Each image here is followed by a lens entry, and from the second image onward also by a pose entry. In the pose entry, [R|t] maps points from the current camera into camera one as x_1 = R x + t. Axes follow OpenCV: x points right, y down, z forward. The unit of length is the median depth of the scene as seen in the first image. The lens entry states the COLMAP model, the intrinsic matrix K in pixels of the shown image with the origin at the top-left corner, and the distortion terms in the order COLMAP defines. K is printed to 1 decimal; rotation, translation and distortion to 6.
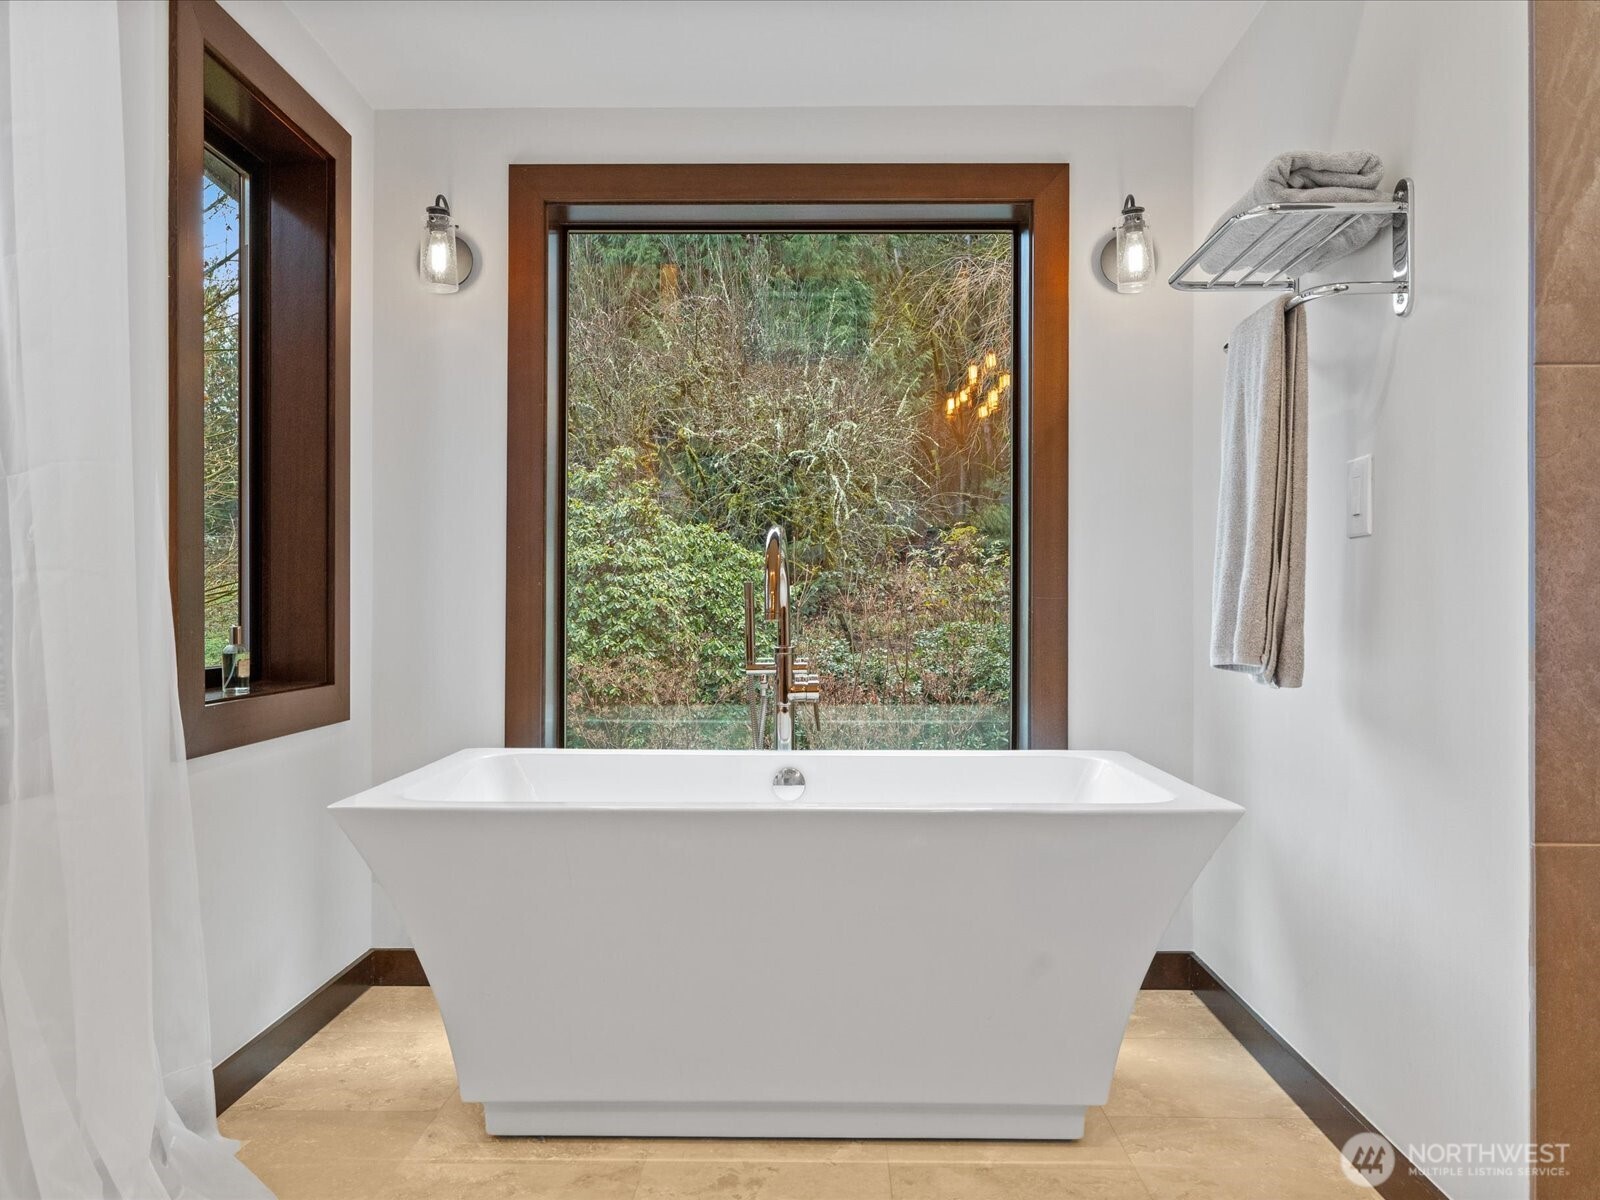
lens RADIAL K [[1168.3, 0, 827.8], [0, 1168.3, 616.1], [0, 0, 1]] dist [0.004431, 0.000738]
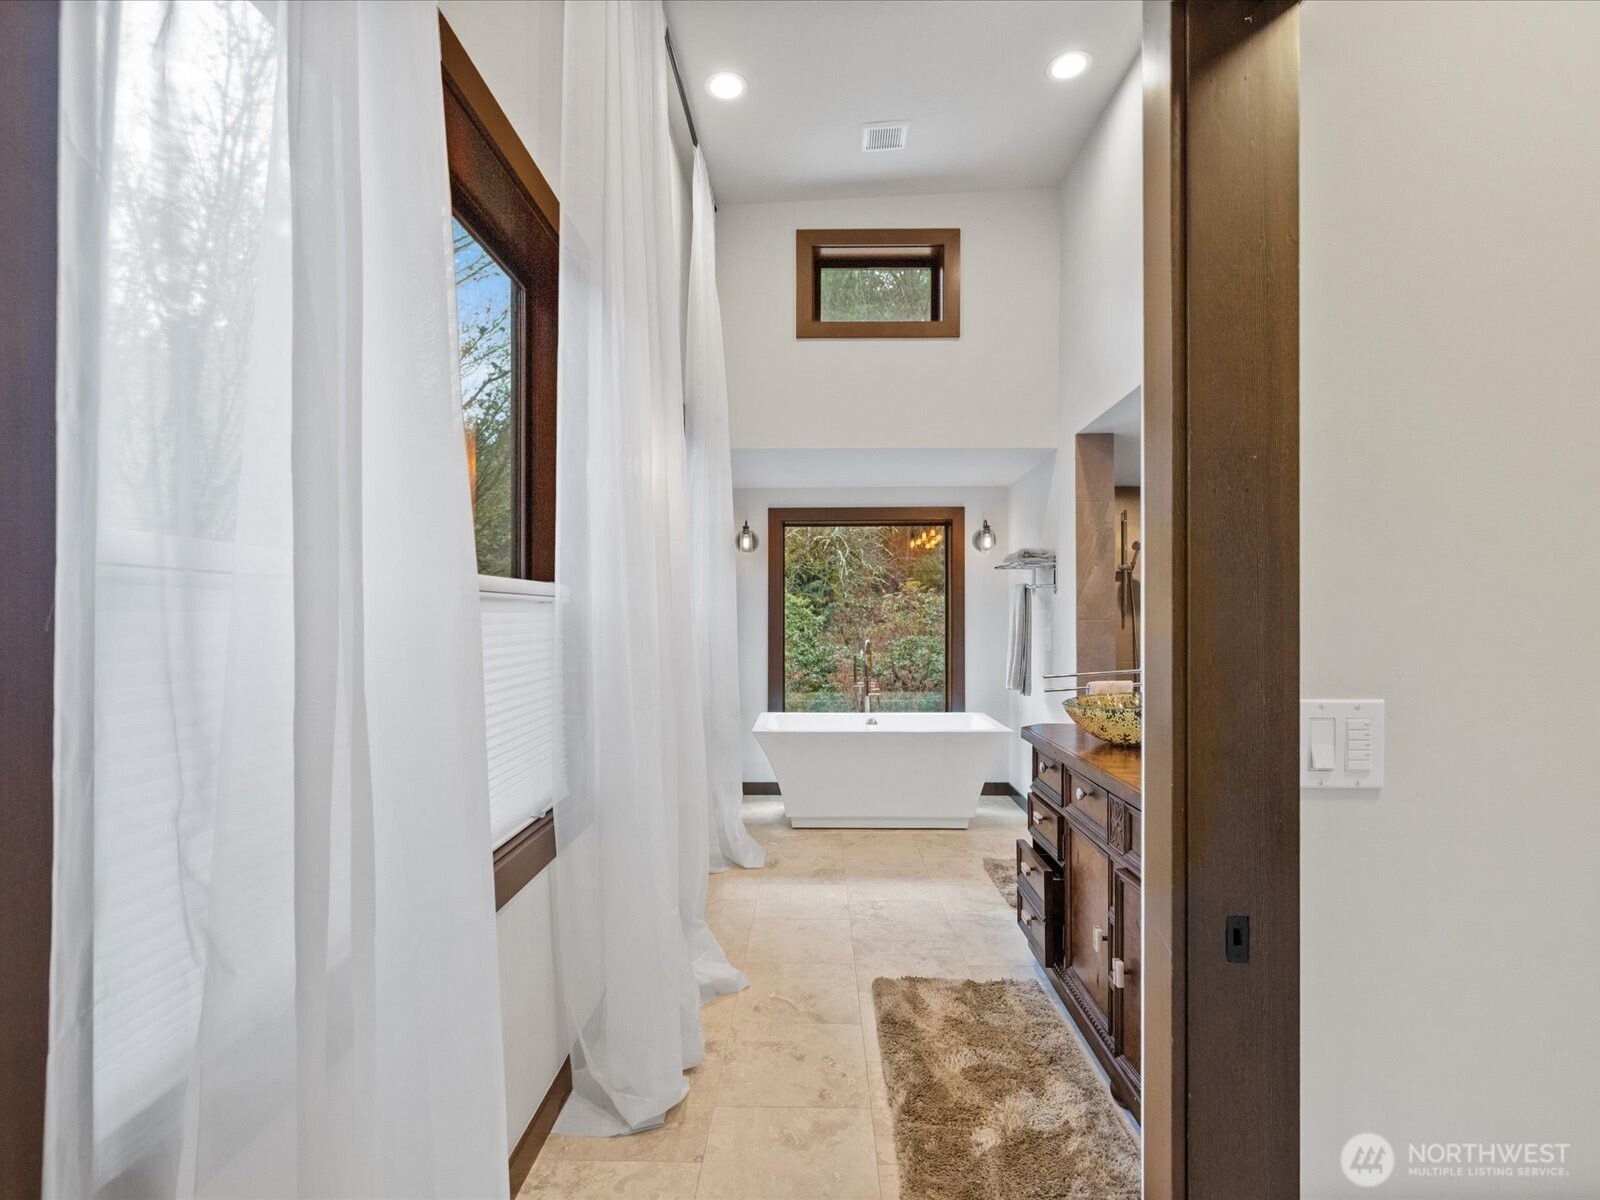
lens RADIAL K [[772.8, 0, 800.7], [0, 772.8, 615.0], [0, 0, 1]] dist [0.000070, -0.001580]
pose [[0.999798, -0.004951, -0.019472, -0.164132], [0.004996, 0.999985, 0.002284, -0.133824], [0.019460, -0.002381, 0.999808, -0.928446]]
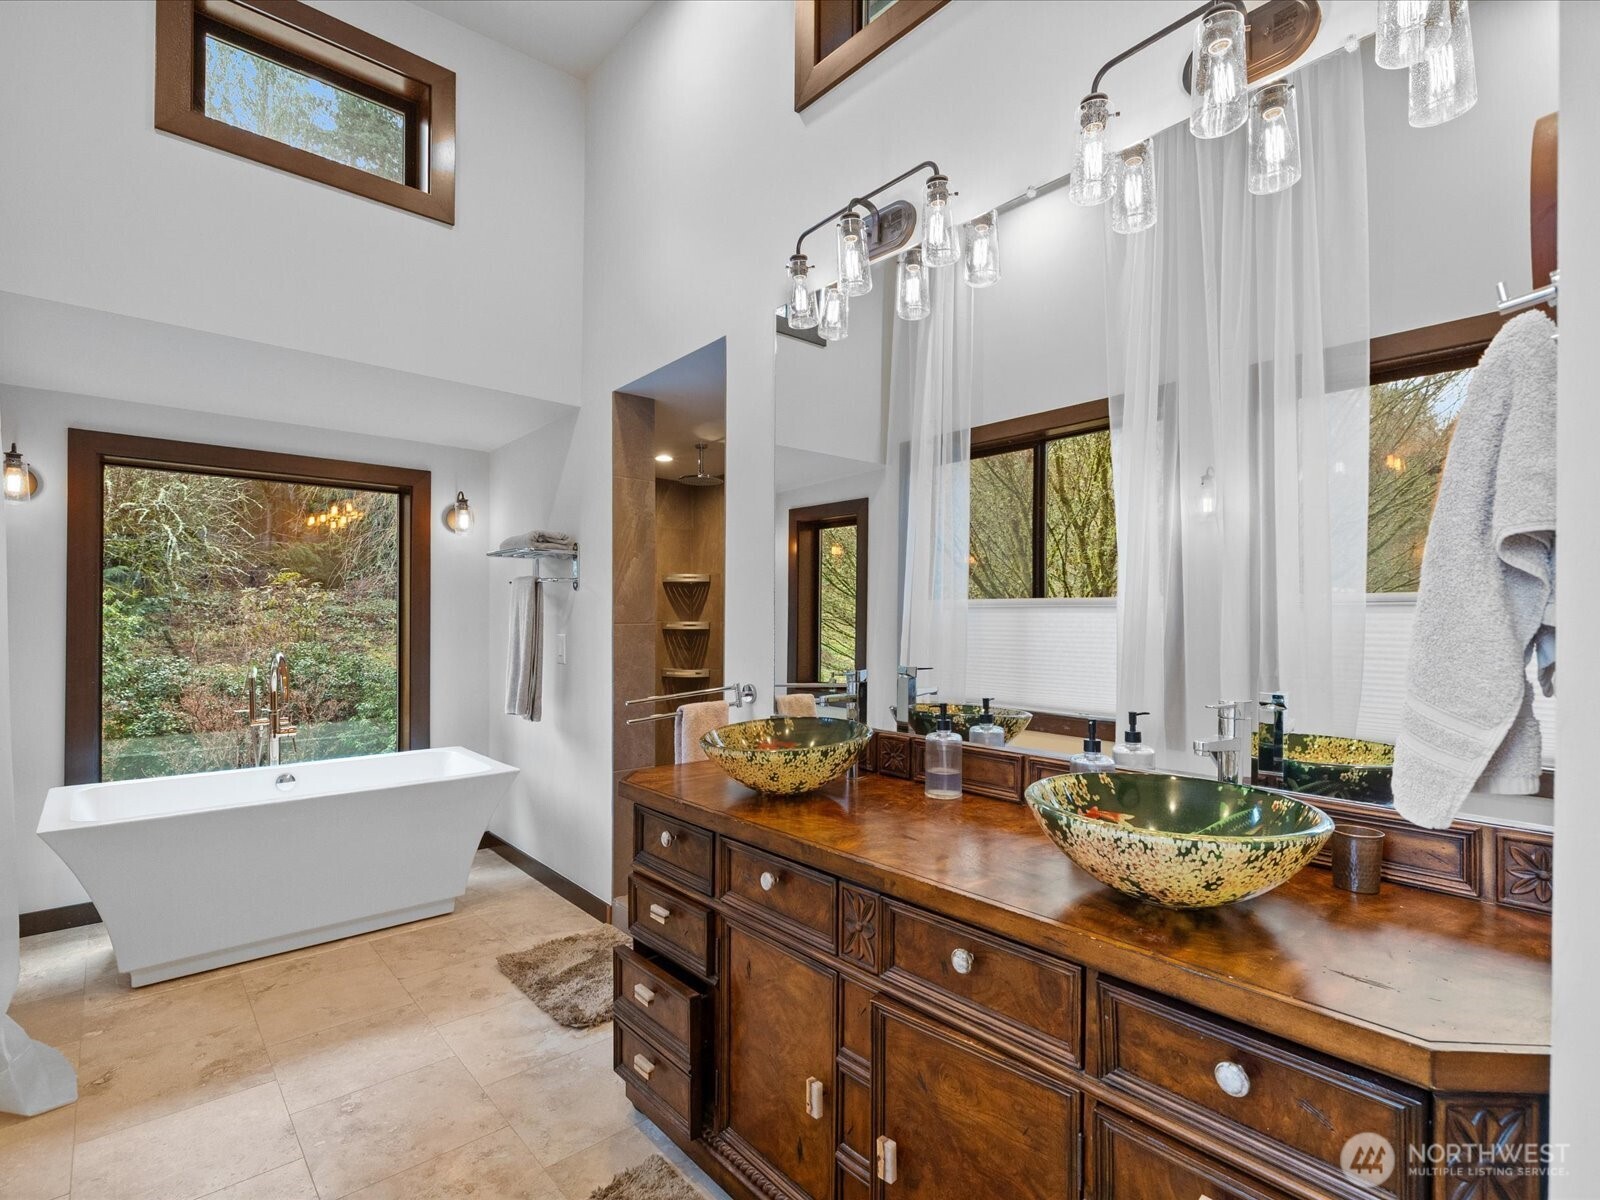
lens RADIAL K [[772.8, 0, 800.7], [0, 772.8, 615.0], [0, 0, 1]] dist [0.000070, -0.001580]
pose [[0.741618, 0.002011, 0.670819, -0.245547], [-0.003523, 0.999993, 0.000896, -0.133686], [-0.670813, -0.003028, 0.741621, -0.512730]]
